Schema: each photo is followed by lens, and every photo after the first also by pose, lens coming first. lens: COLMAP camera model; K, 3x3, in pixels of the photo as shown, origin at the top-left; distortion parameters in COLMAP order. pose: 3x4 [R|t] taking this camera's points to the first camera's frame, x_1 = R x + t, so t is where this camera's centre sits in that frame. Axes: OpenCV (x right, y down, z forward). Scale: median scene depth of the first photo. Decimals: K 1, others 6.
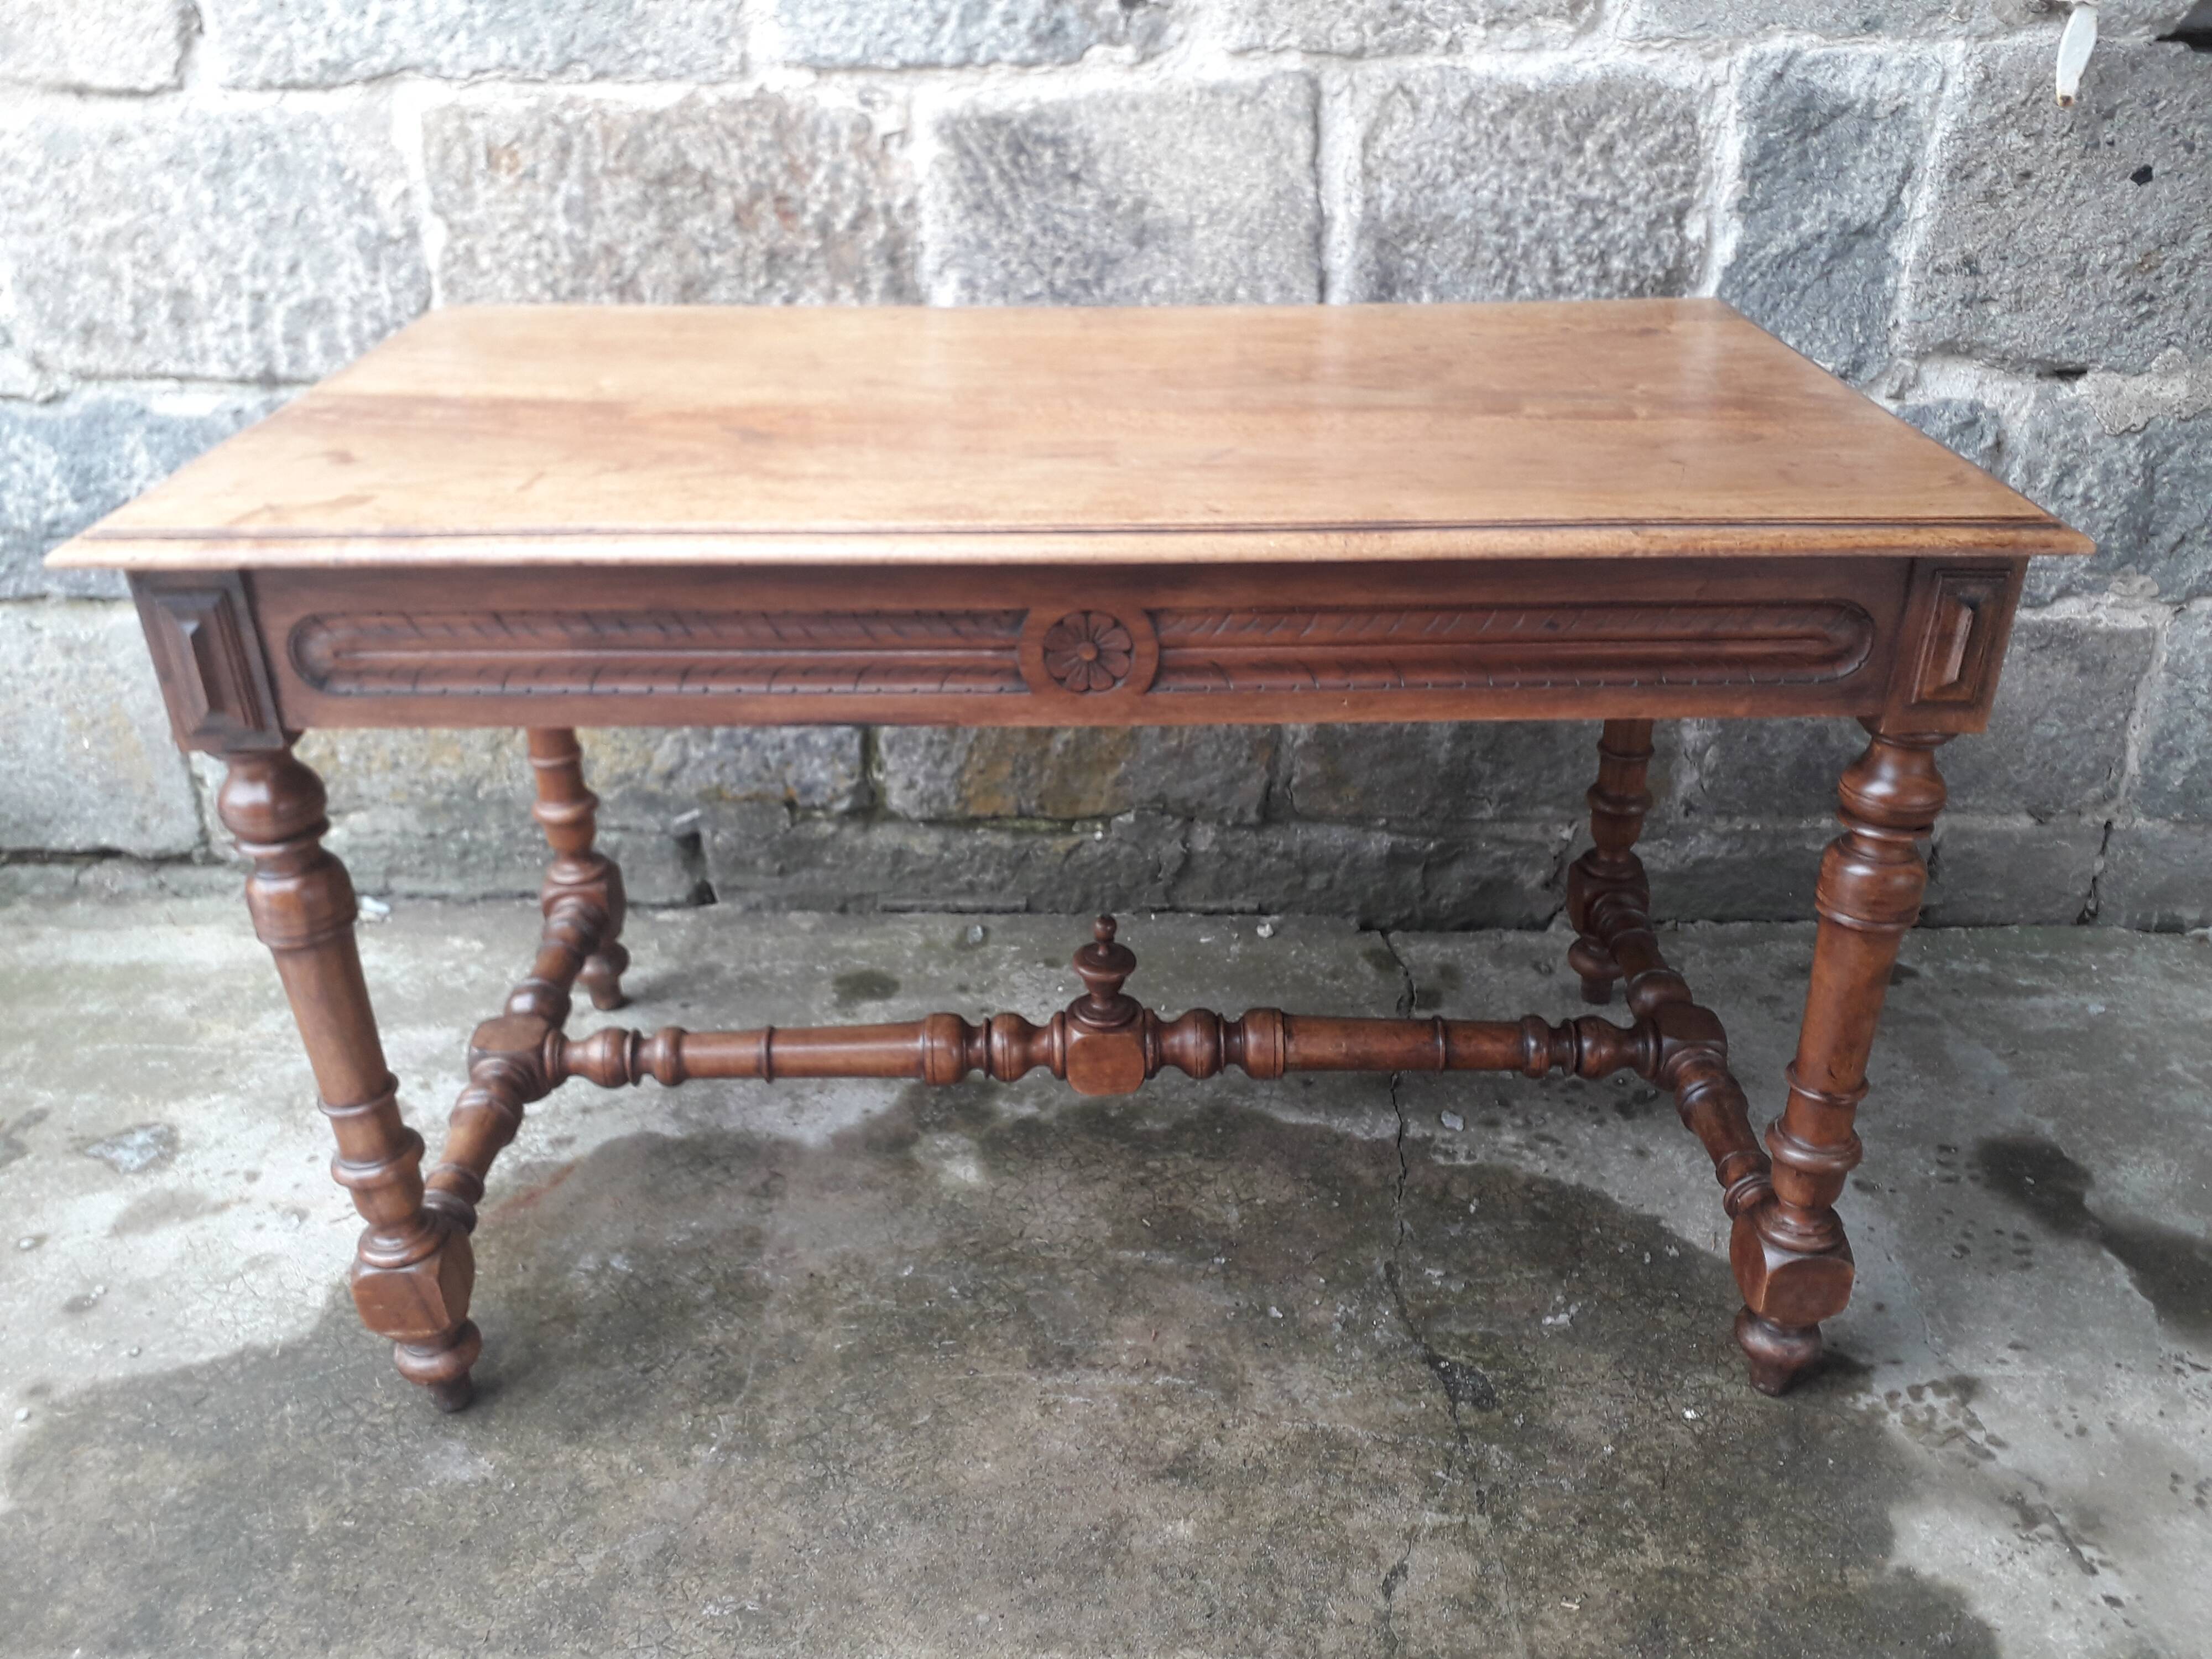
lens RADIAL K [[1798.7, 0, 1117.4], [0, 1798.7, 833.7], [0, 0, 1]] dist [0.004741, -0.018049]
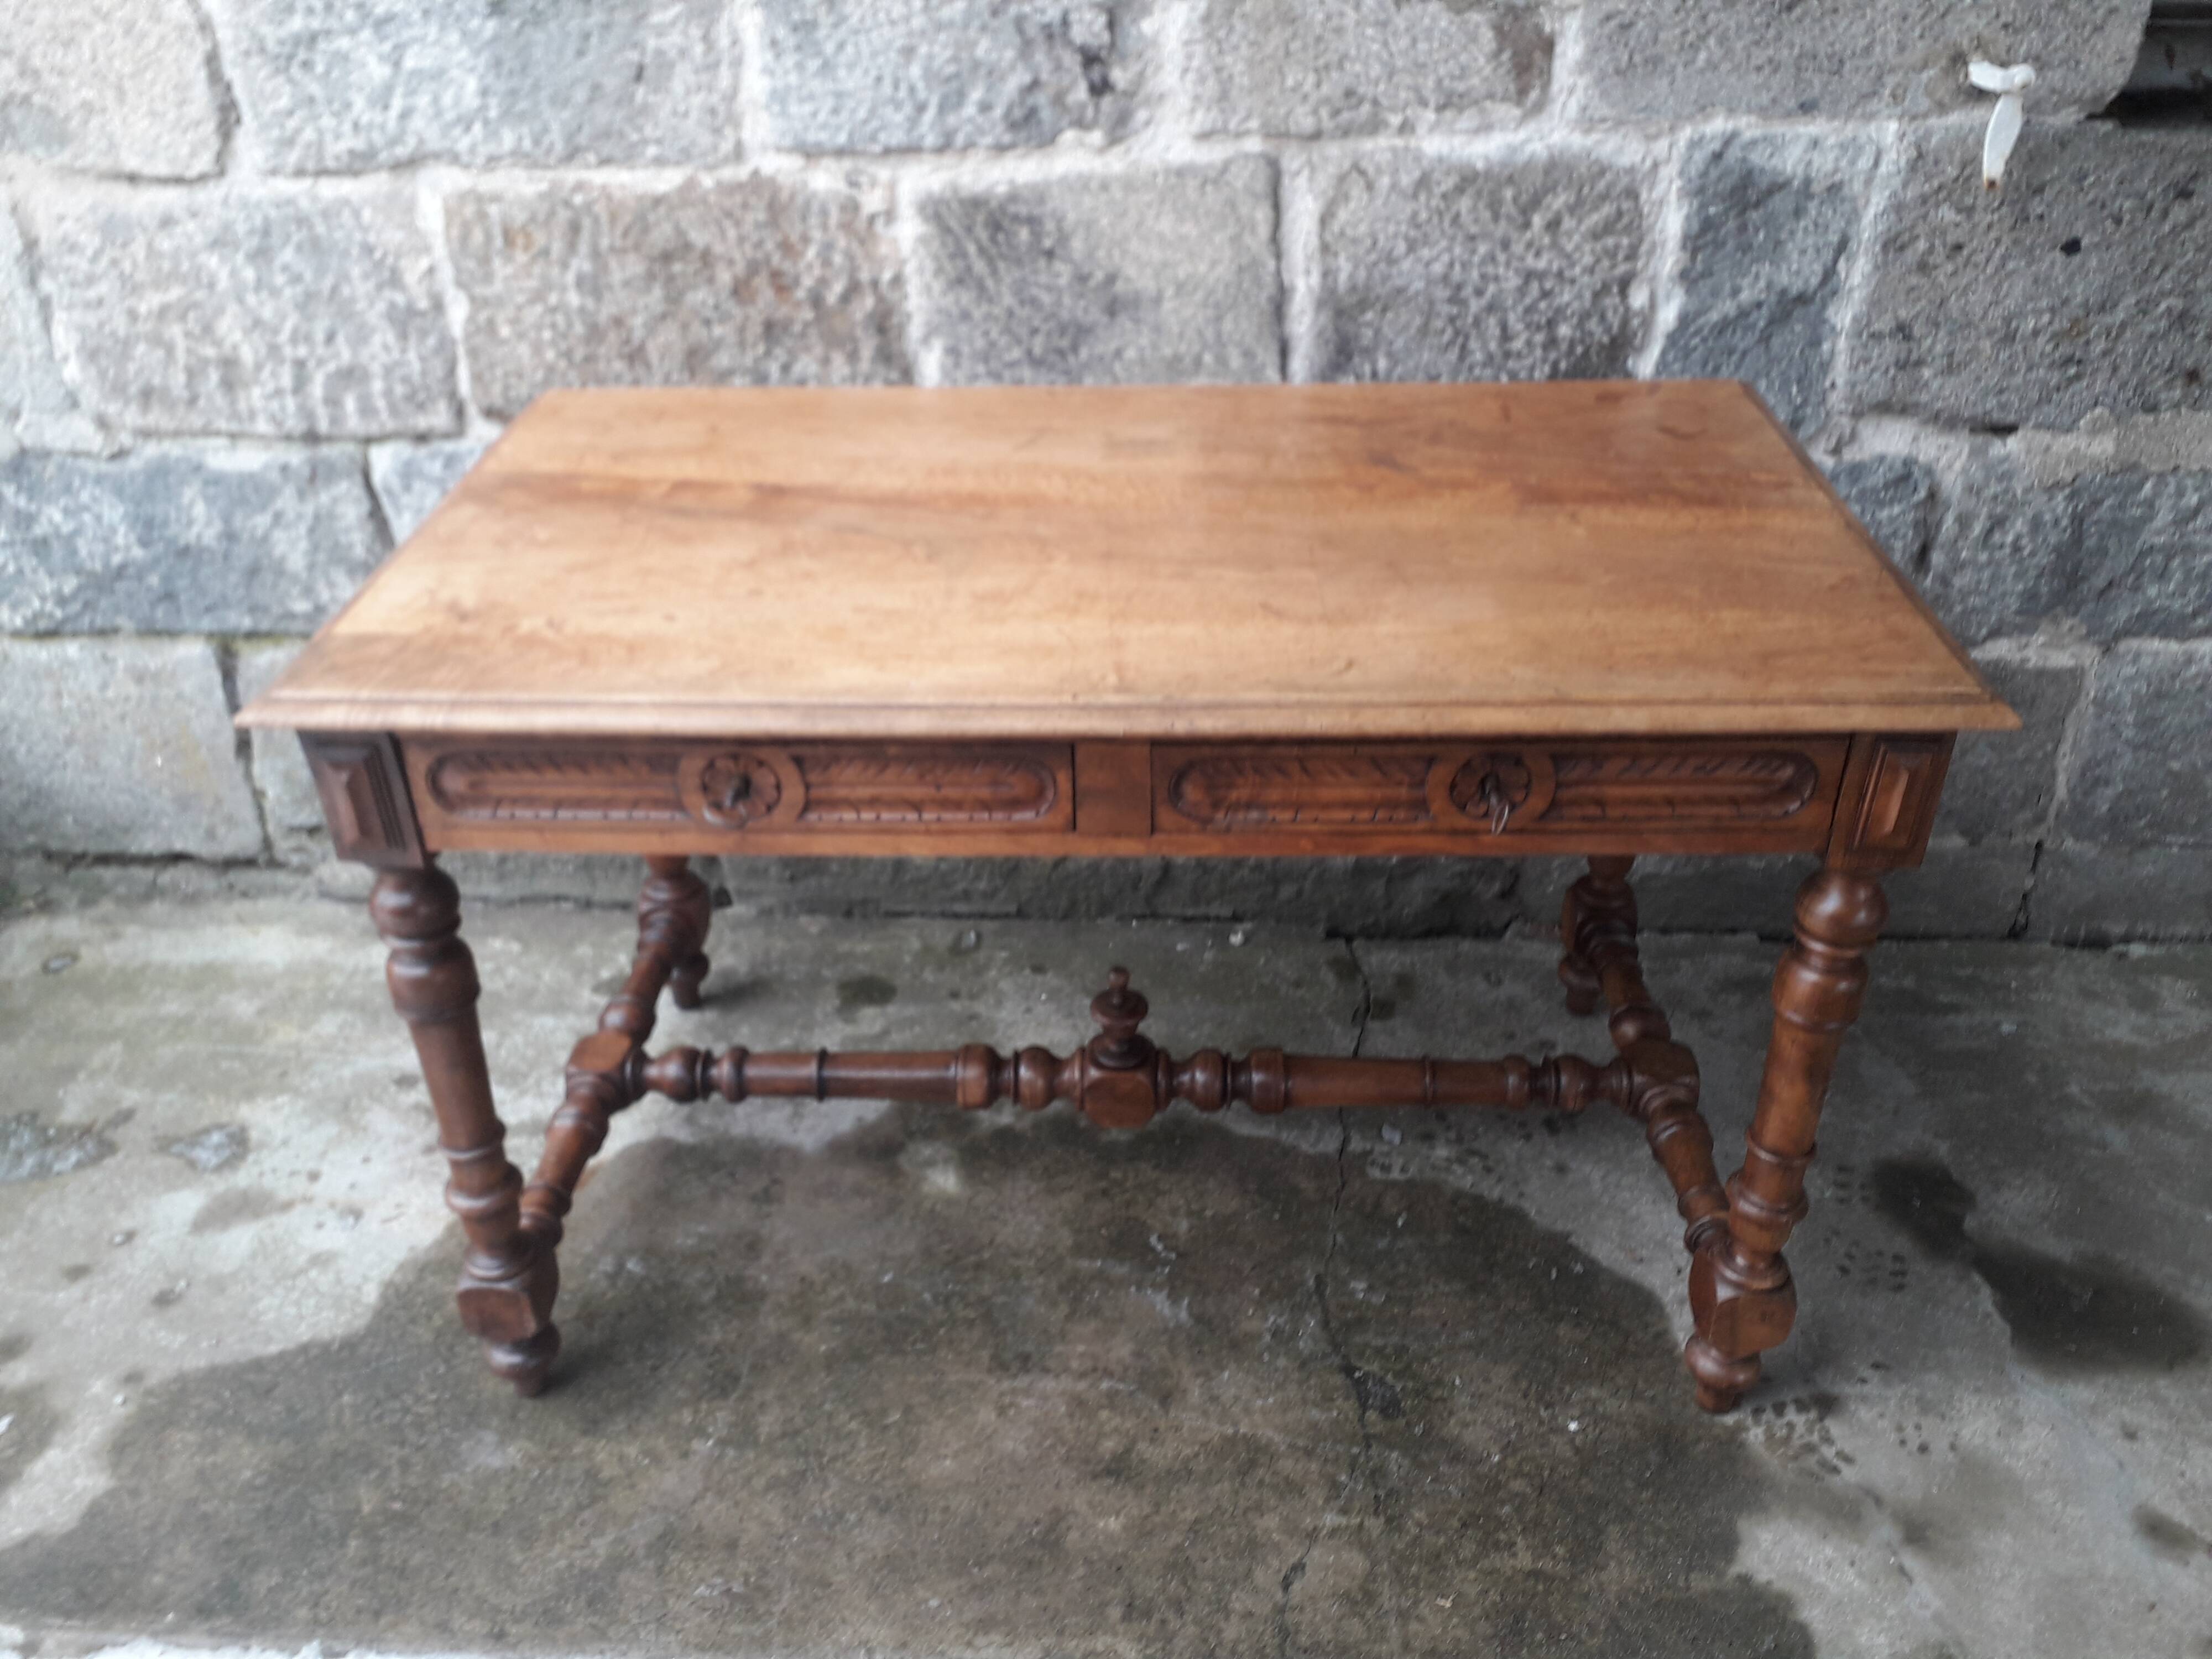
lens RADIAL K [[1798.7, 0, 1120.6], [0, 1798.7, 838.4], [0, 0, 1]] dist [0.004741, -0.018049]
pose [[0.999281, 0.006534, -0.037358, 0.059633], [-0.003715, 0.997175, 0.075016, -0.098592], [0.037742, -0.074824, 0.996482, -0.083068]]
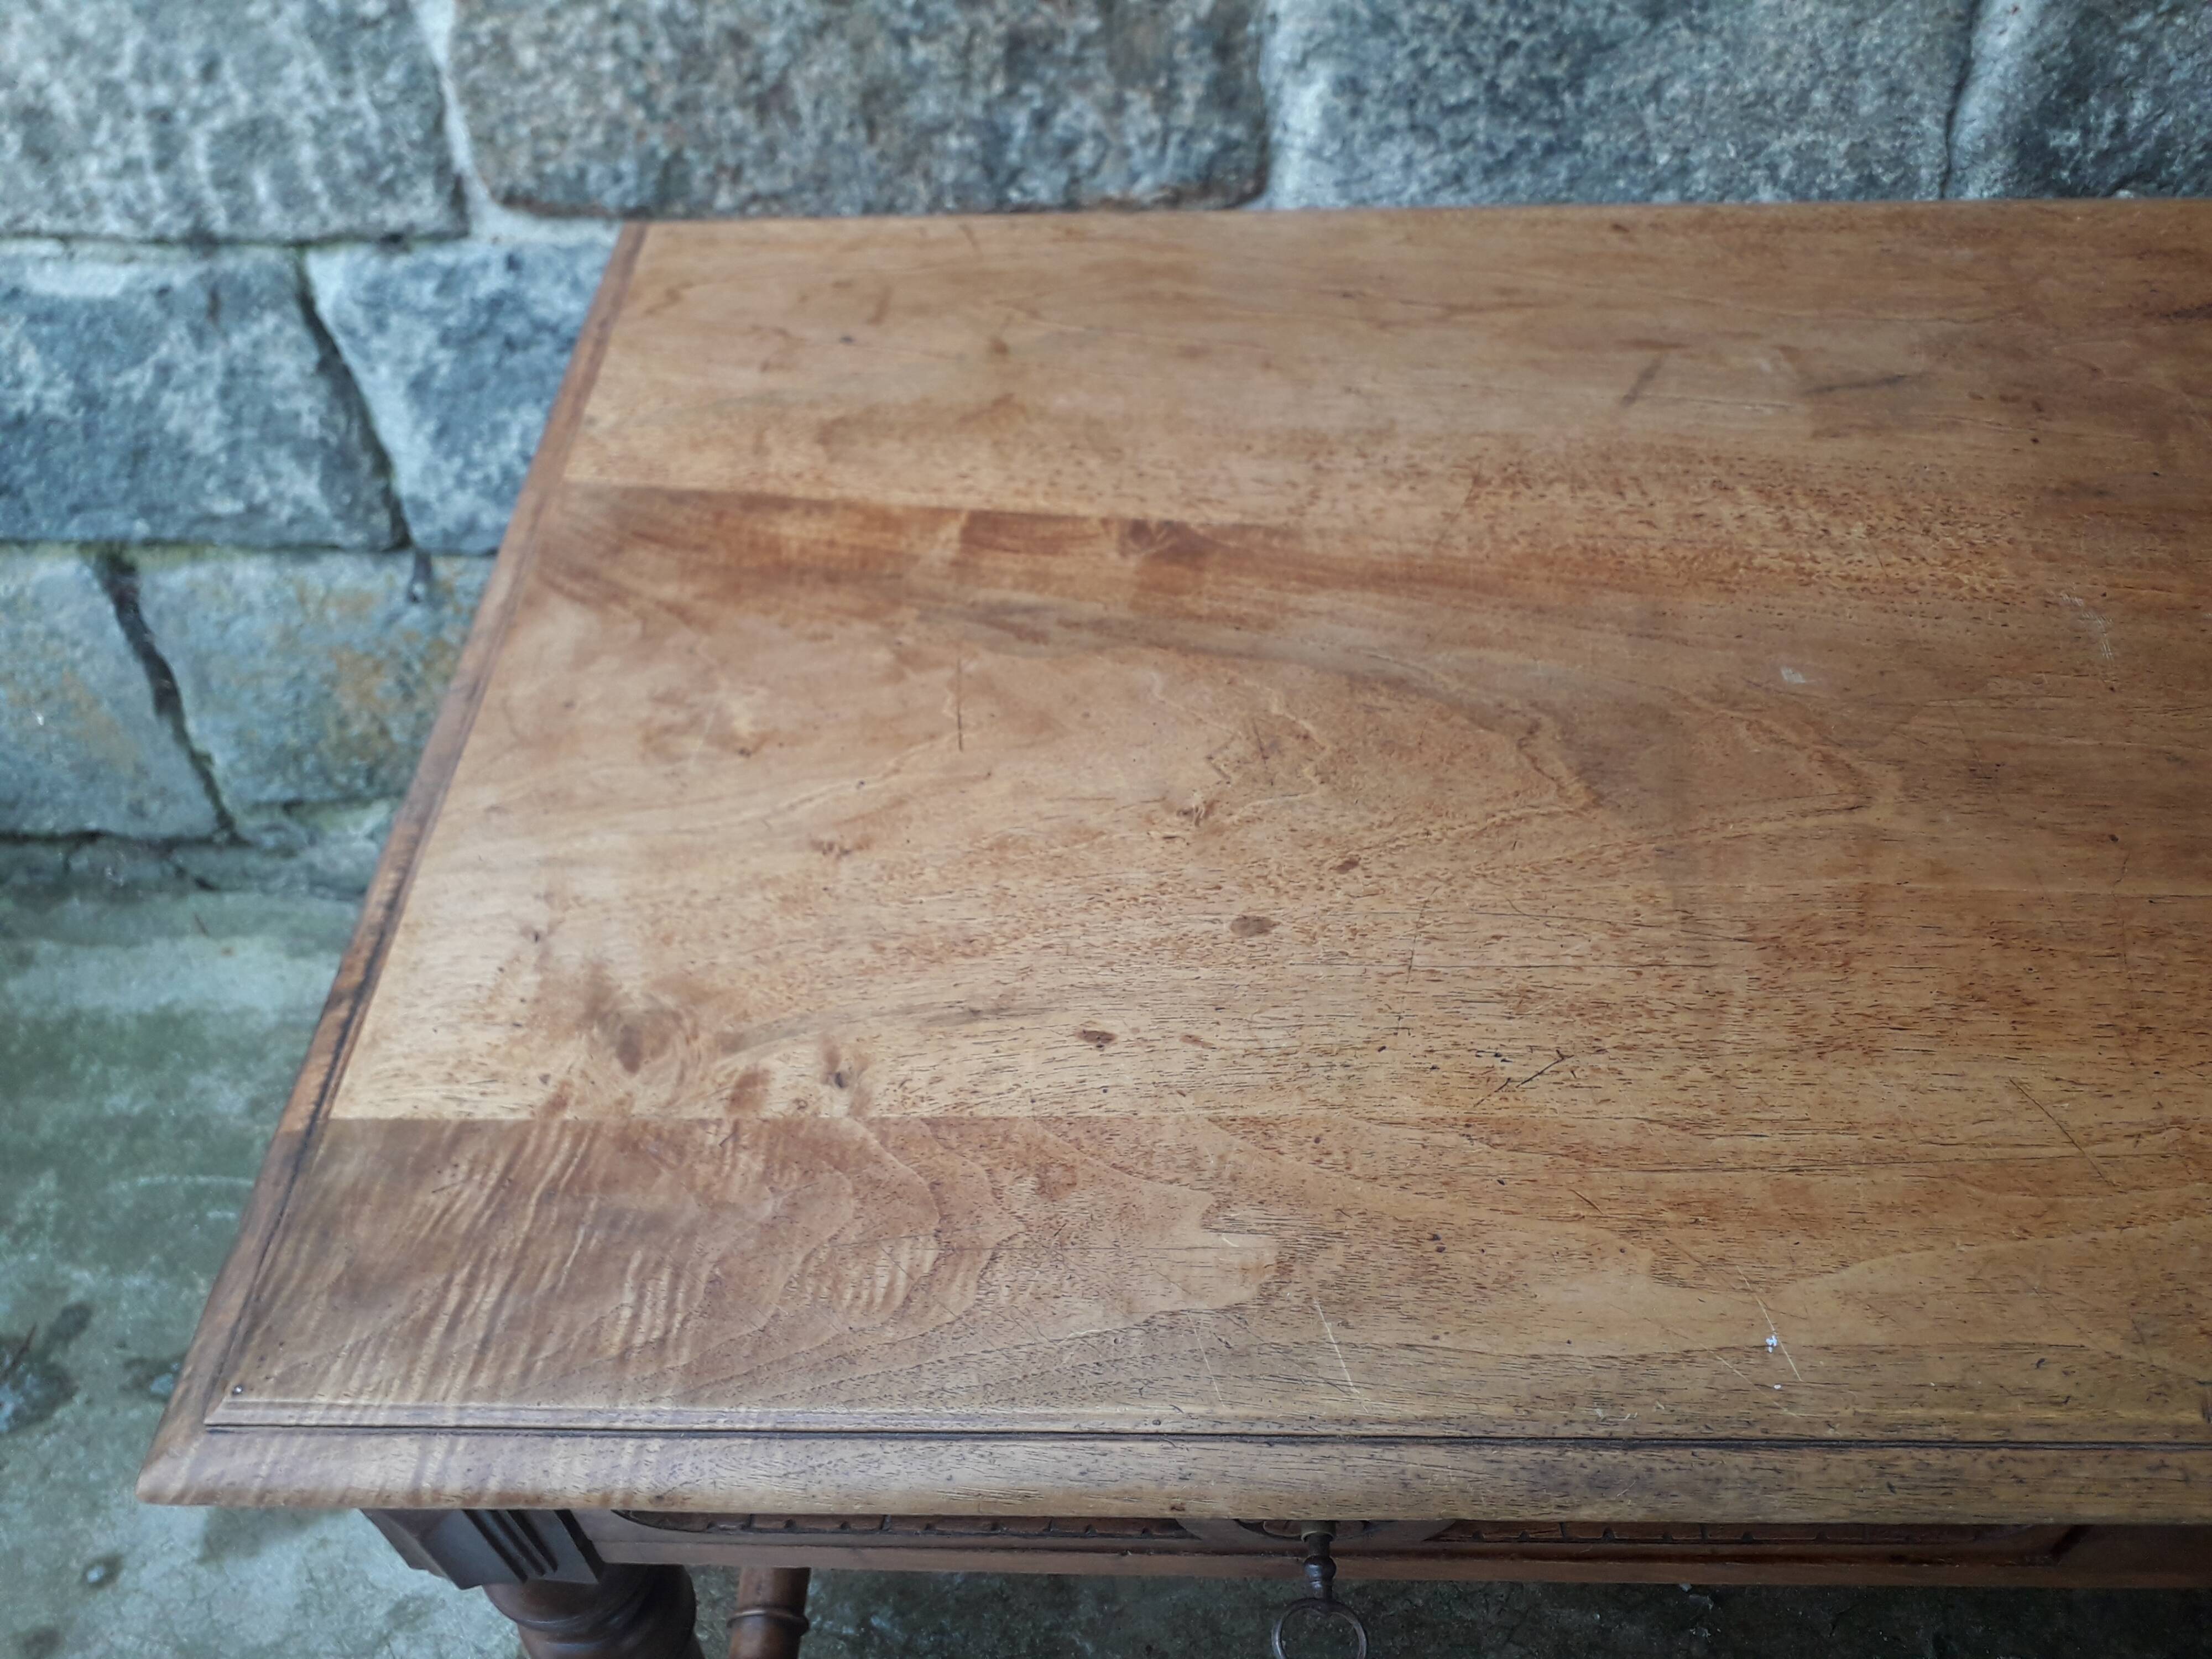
lens RADIAL K [[1798.7, 0, 1105.1], [0, 1798.7, 849.6], [0, 0, 1]] dist [0.004741, -0.018049]
pose [[0.999570, 0.002301, -0.029230, -0.146591], [0.008050, 0.937060, 0.349076, -0.281699], [0.028194, -0.349161, 0.936639, 0.367363]]
